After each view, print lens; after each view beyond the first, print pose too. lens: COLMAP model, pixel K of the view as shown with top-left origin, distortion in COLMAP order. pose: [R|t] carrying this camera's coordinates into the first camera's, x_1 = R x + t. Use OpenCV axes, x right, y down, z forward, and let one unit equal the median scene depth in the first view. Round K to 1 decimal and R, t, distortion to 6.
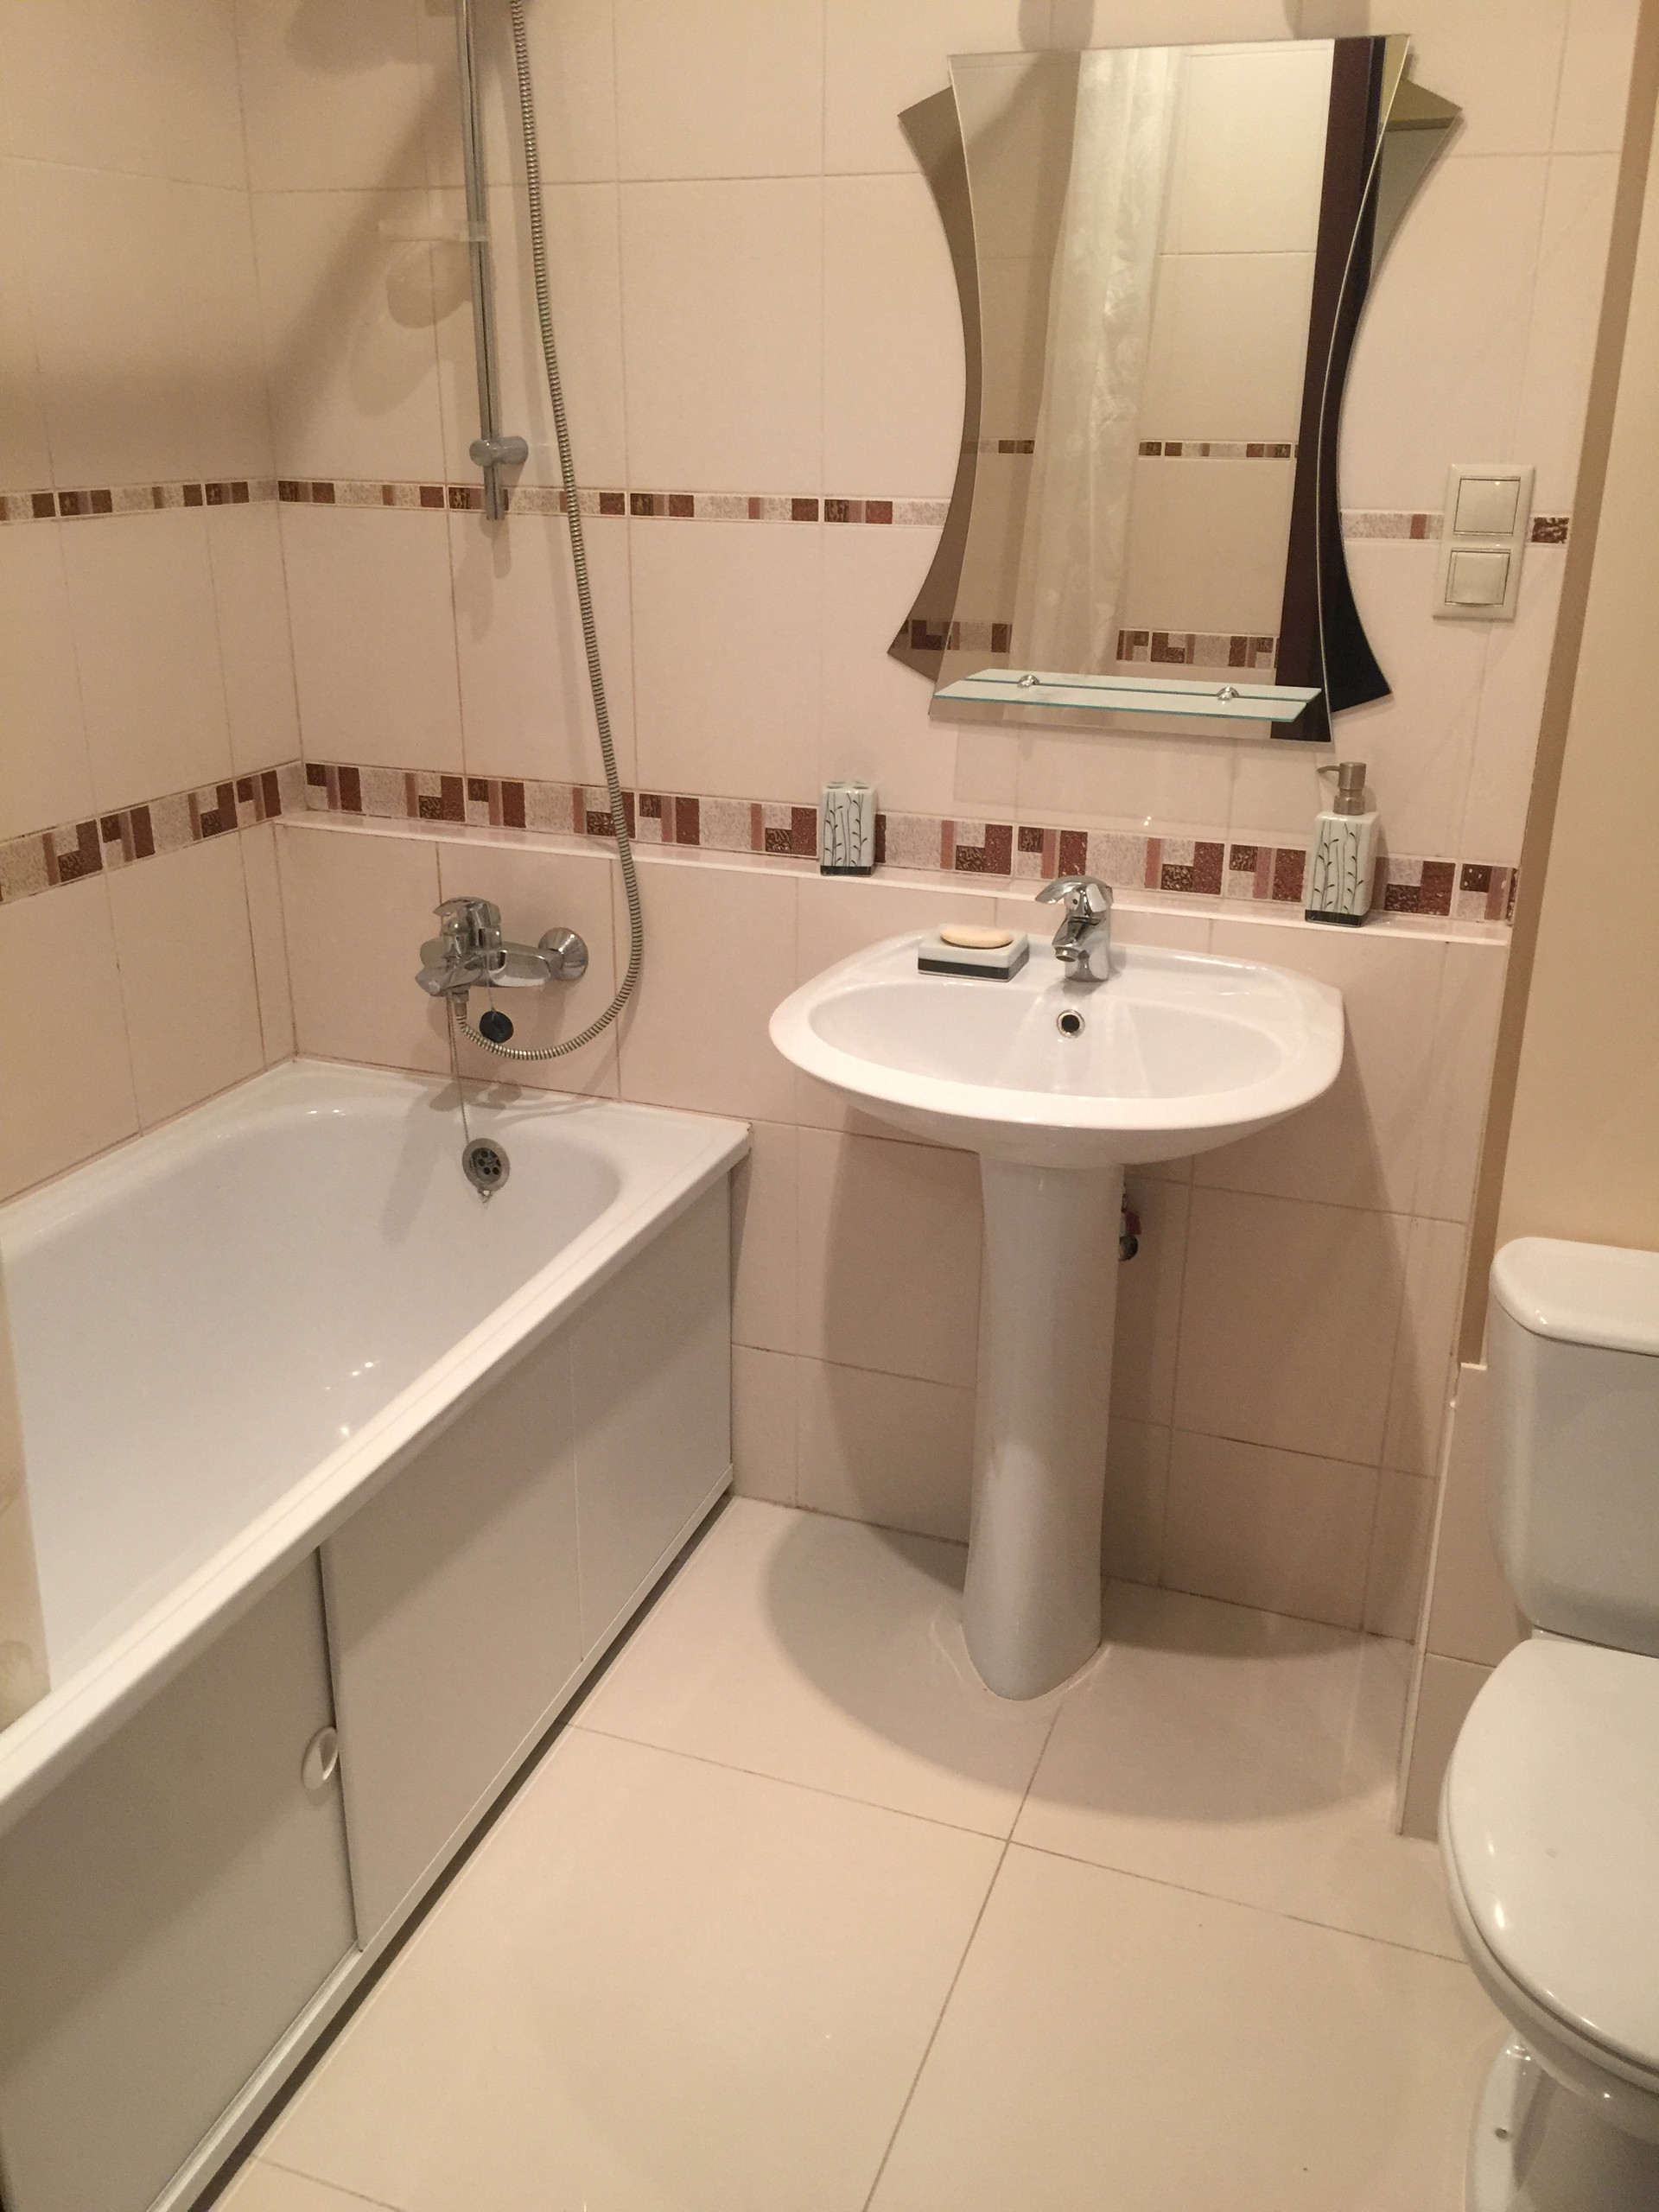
lens RADIAL K [[1870.7, 0, 835.3], [0, 1870.7, 1101.5], [0, 0, 1]] dist [0.068236, -0.109389]
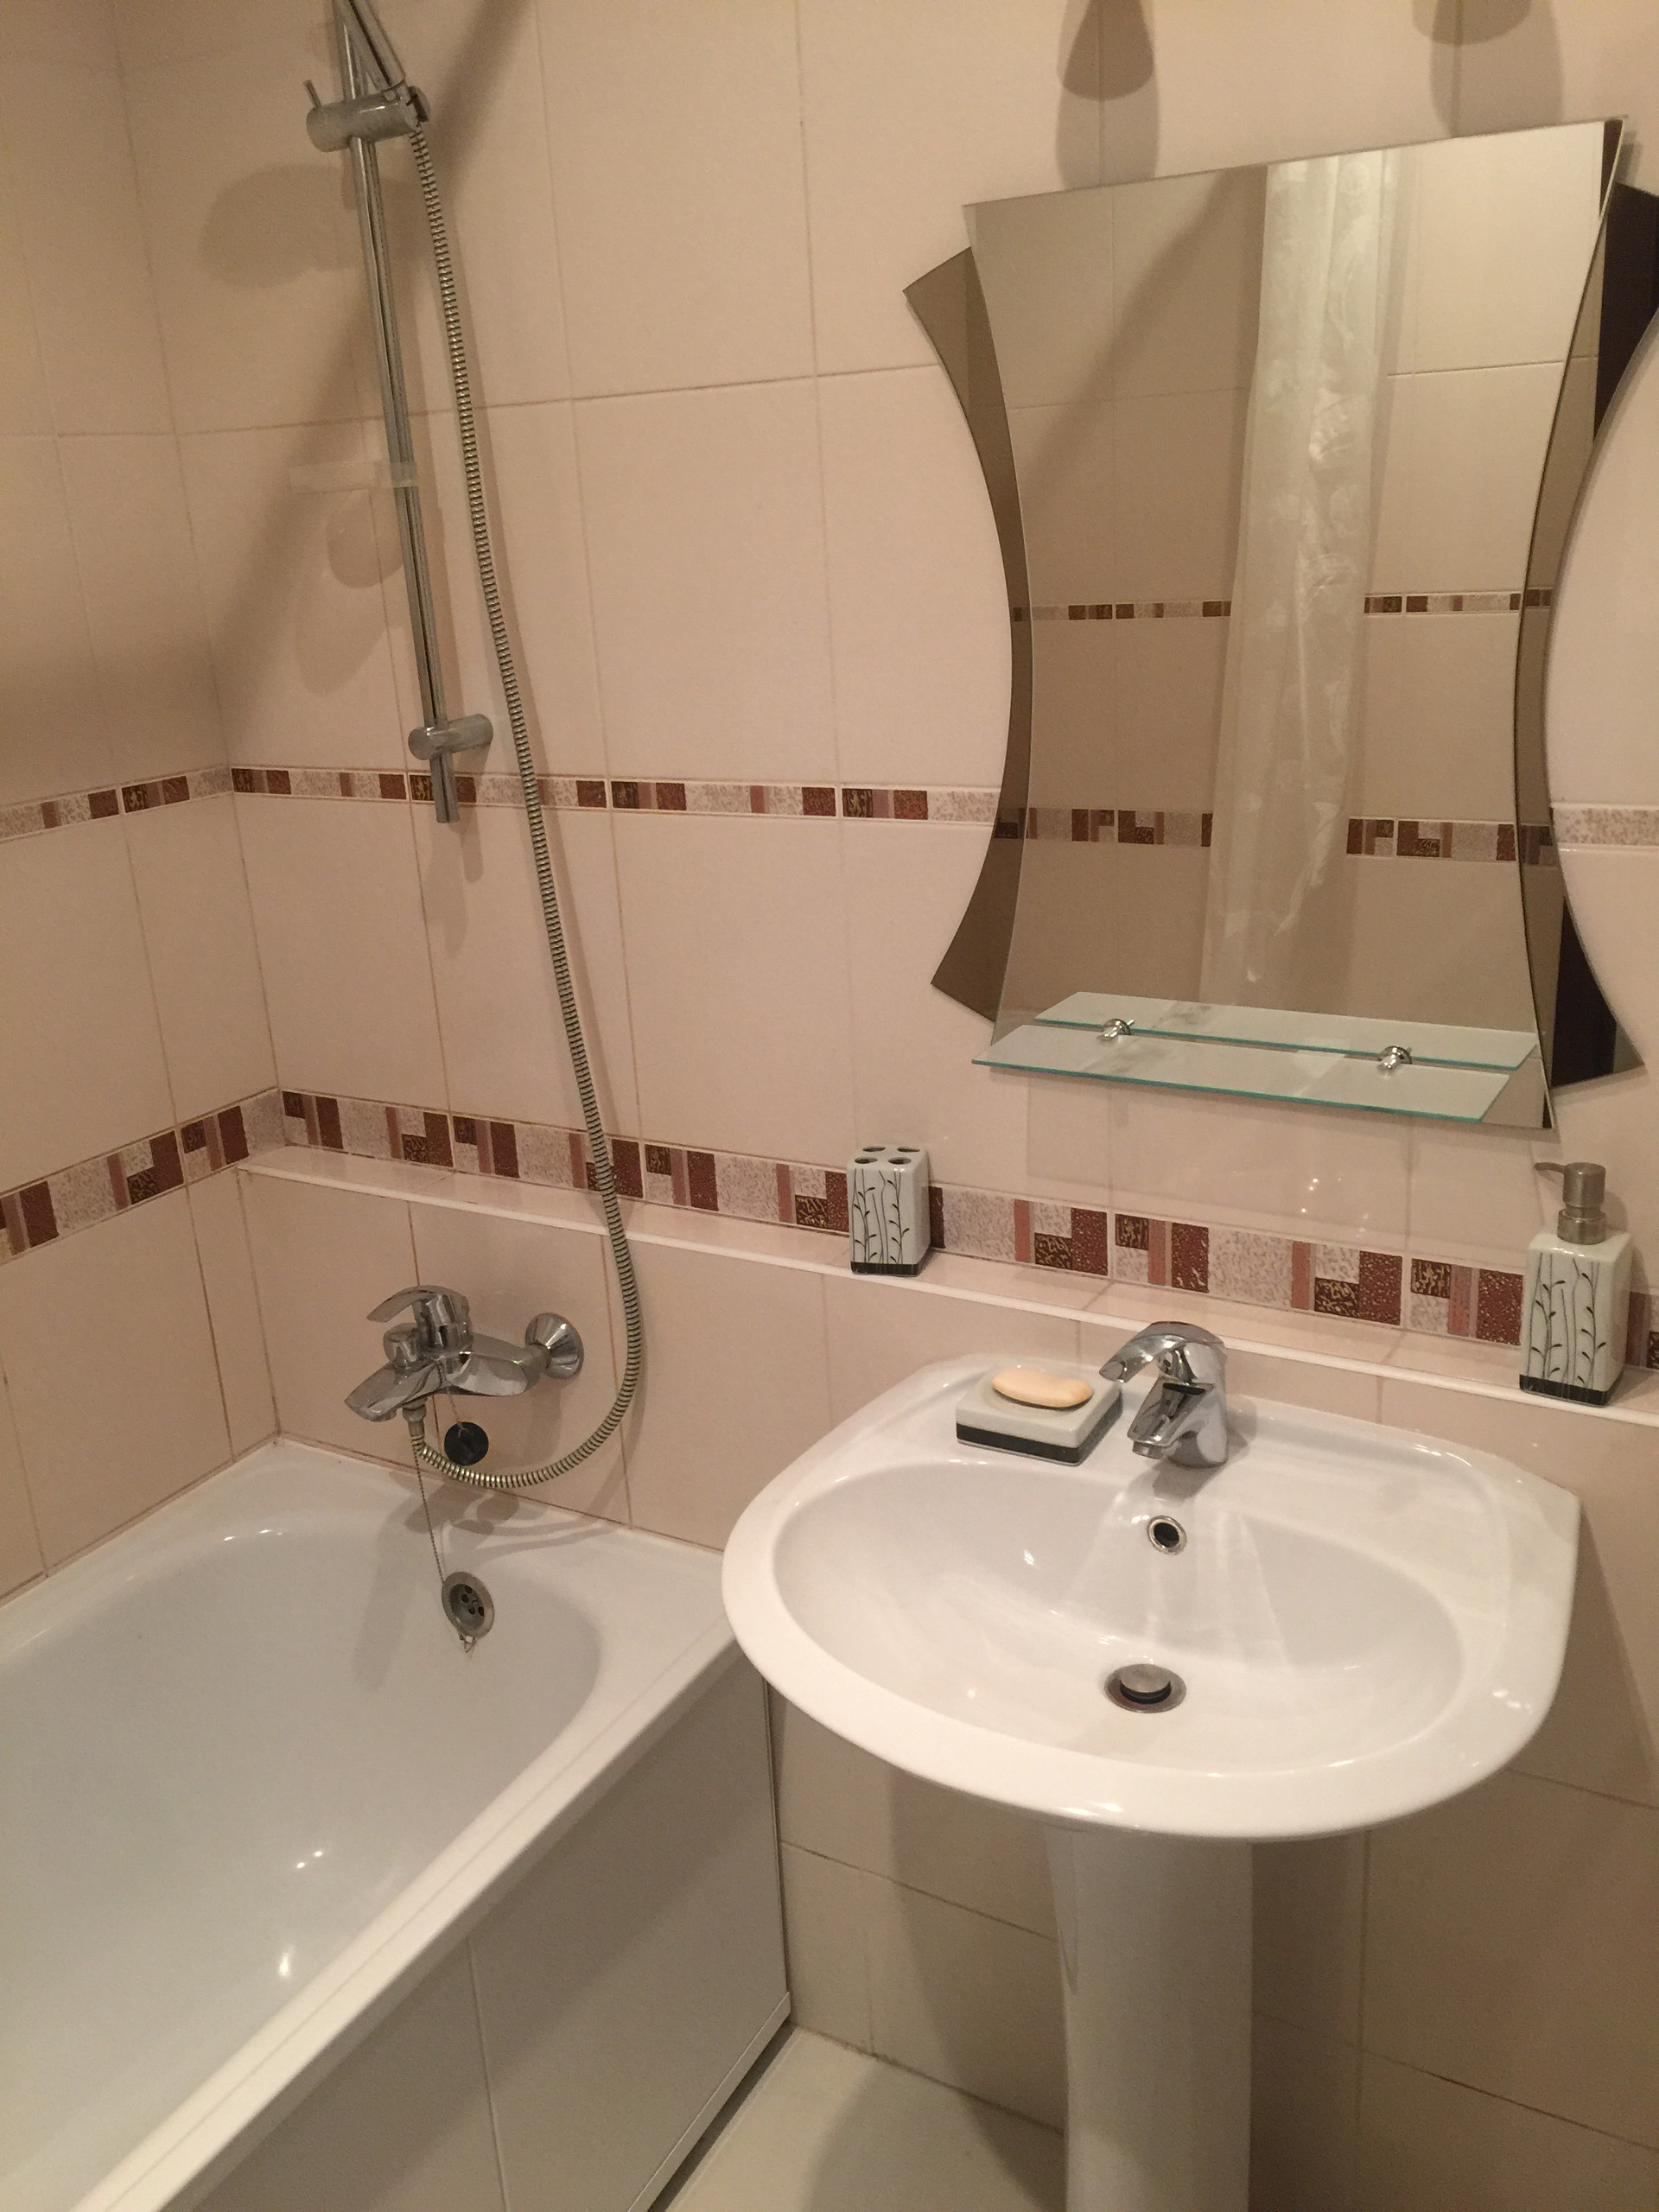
lens RADIAL K [[1870.7, 0, 815.3], [0, 1870.7, 1094.7], [0, 0, 1]] dist [0.068236, -0.109389]
pose [[0.982785, -0.010754, -0.184438, 0.112548], [0.002456, 0.998977, -0.045160, -0.152633], [0.184735, 0.043929, 0.981806, 0.248894]]
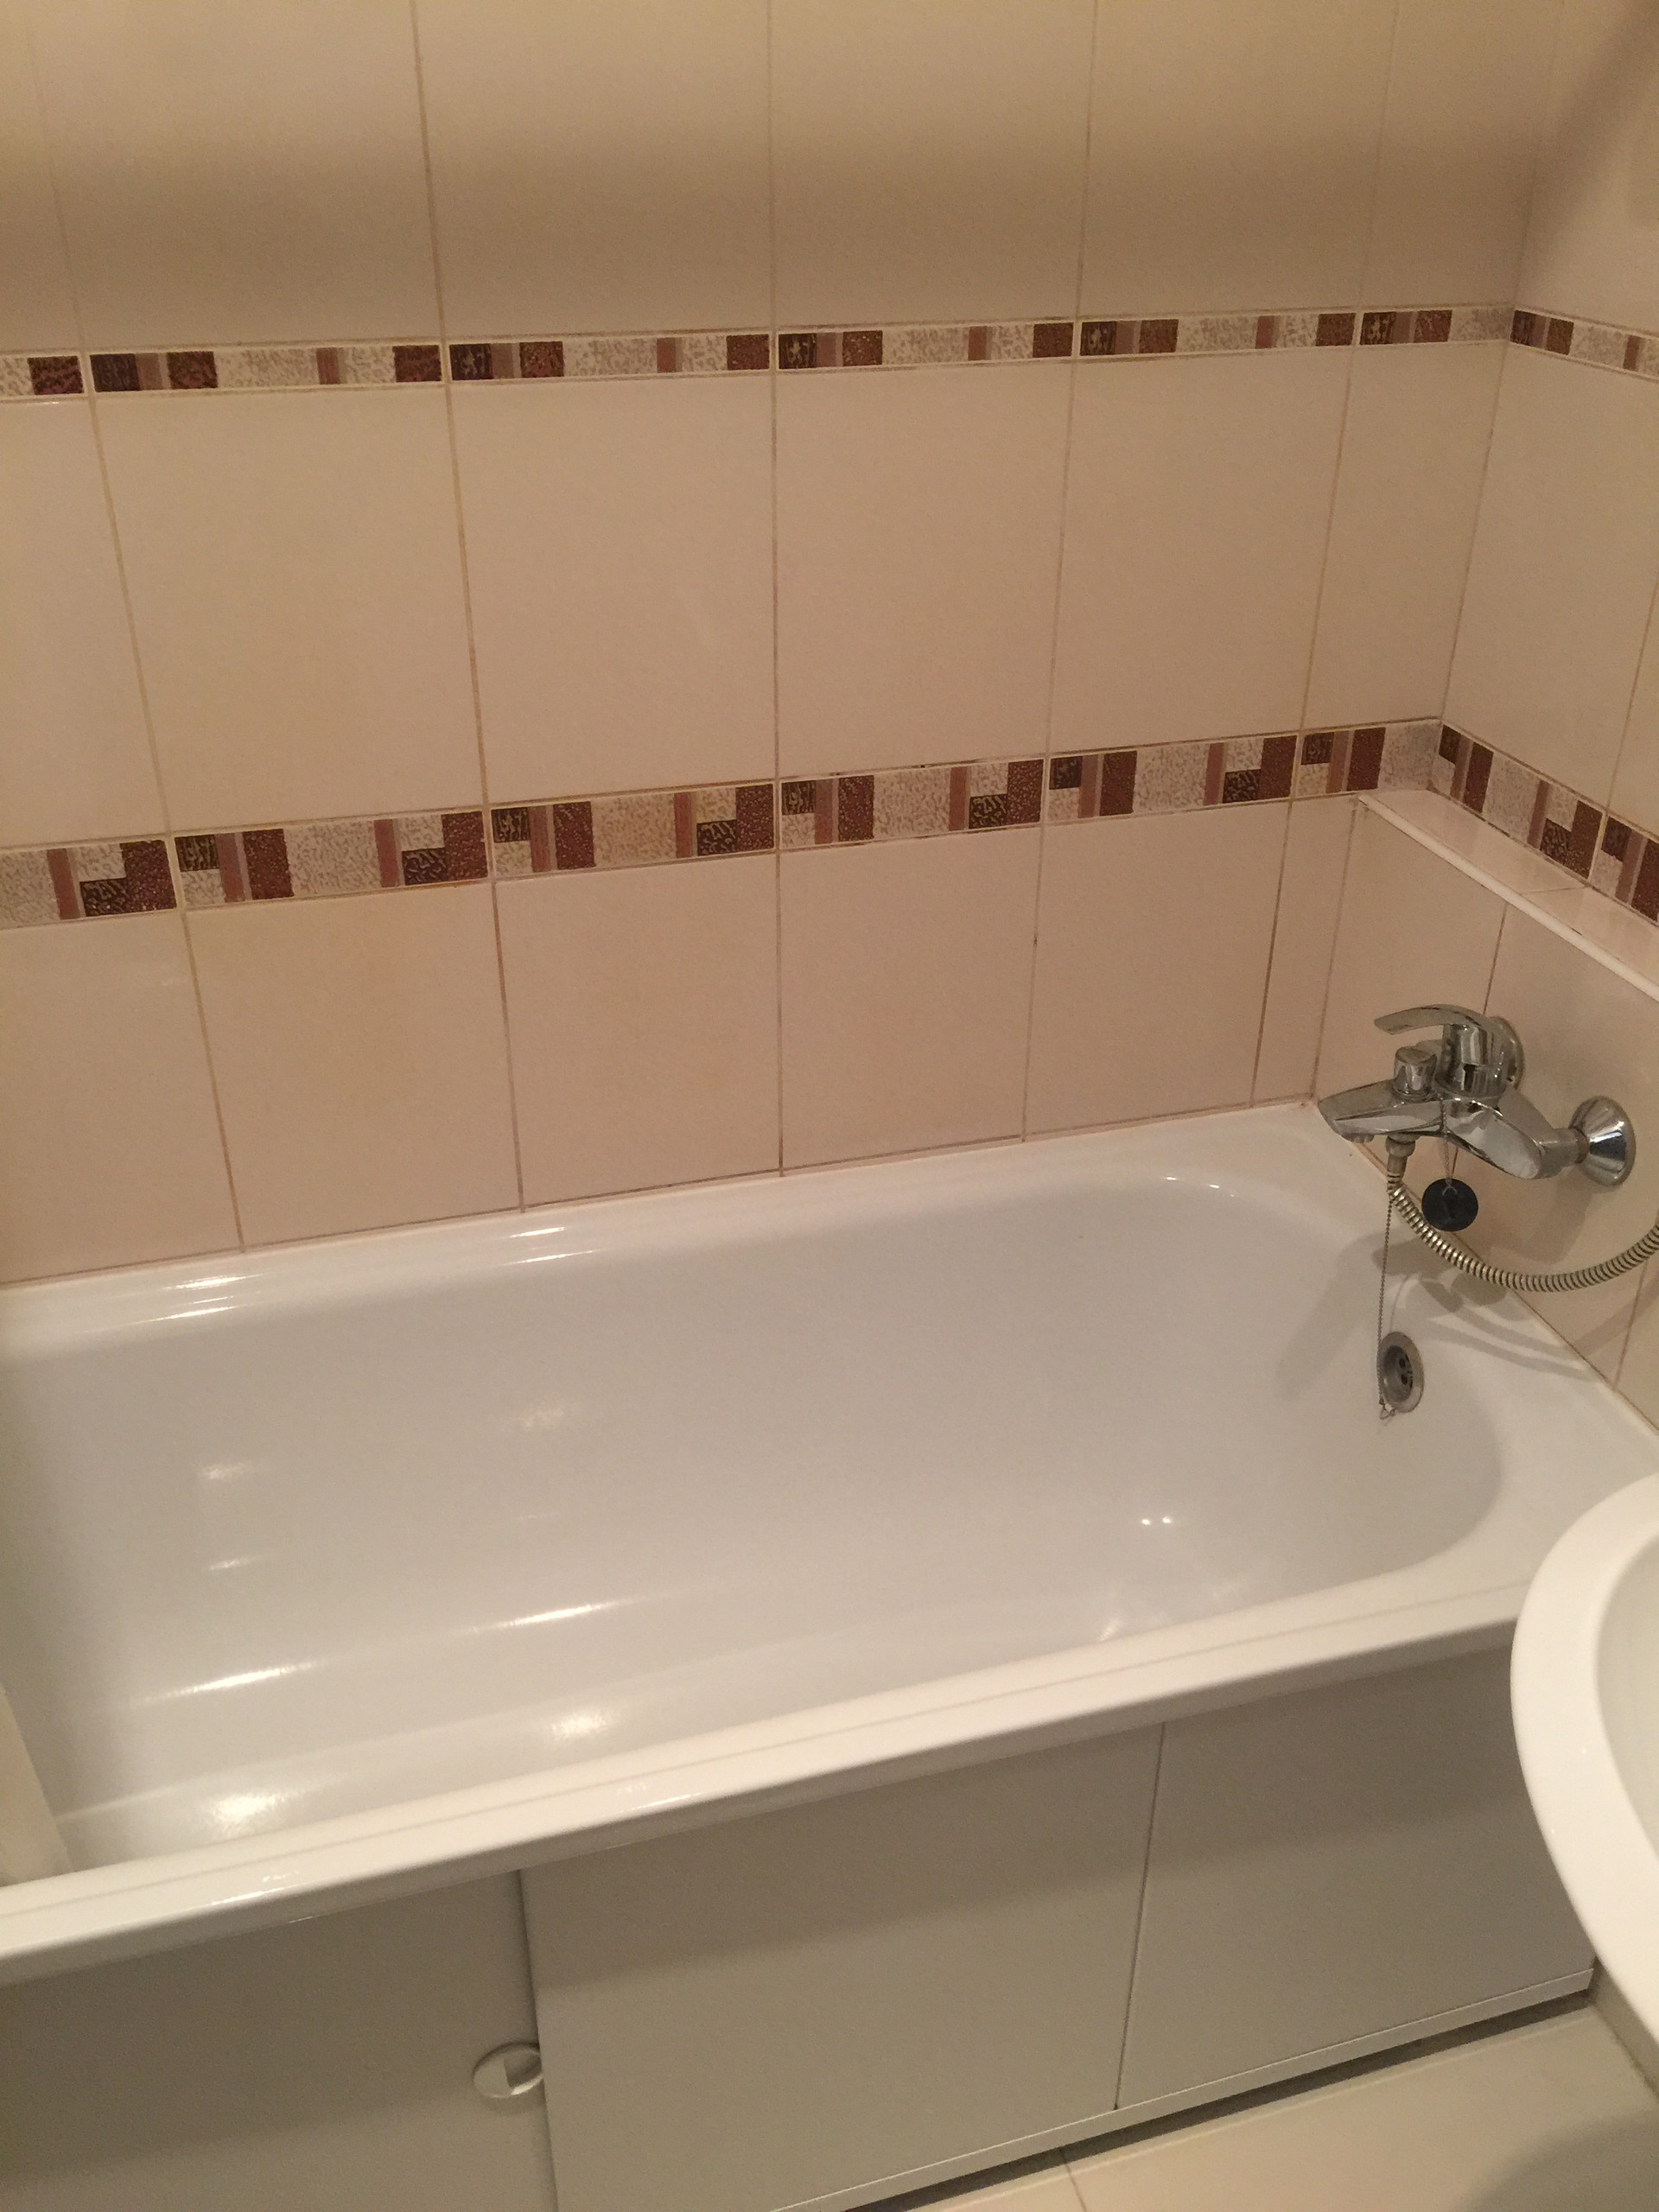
lens RADIAL K [[1870.7, 0, 826.7], [0, 1870.7, 1085.4], [0, 0, 1]] dist [0.068236, -0.109389]
pose [[0.589044, 0.386223, -0.709830, 0.141660], [-0.286229, 0.921164, 0.263686, -0.191141], [0.755711, 0.047851, 0.653154, 0.413907]]
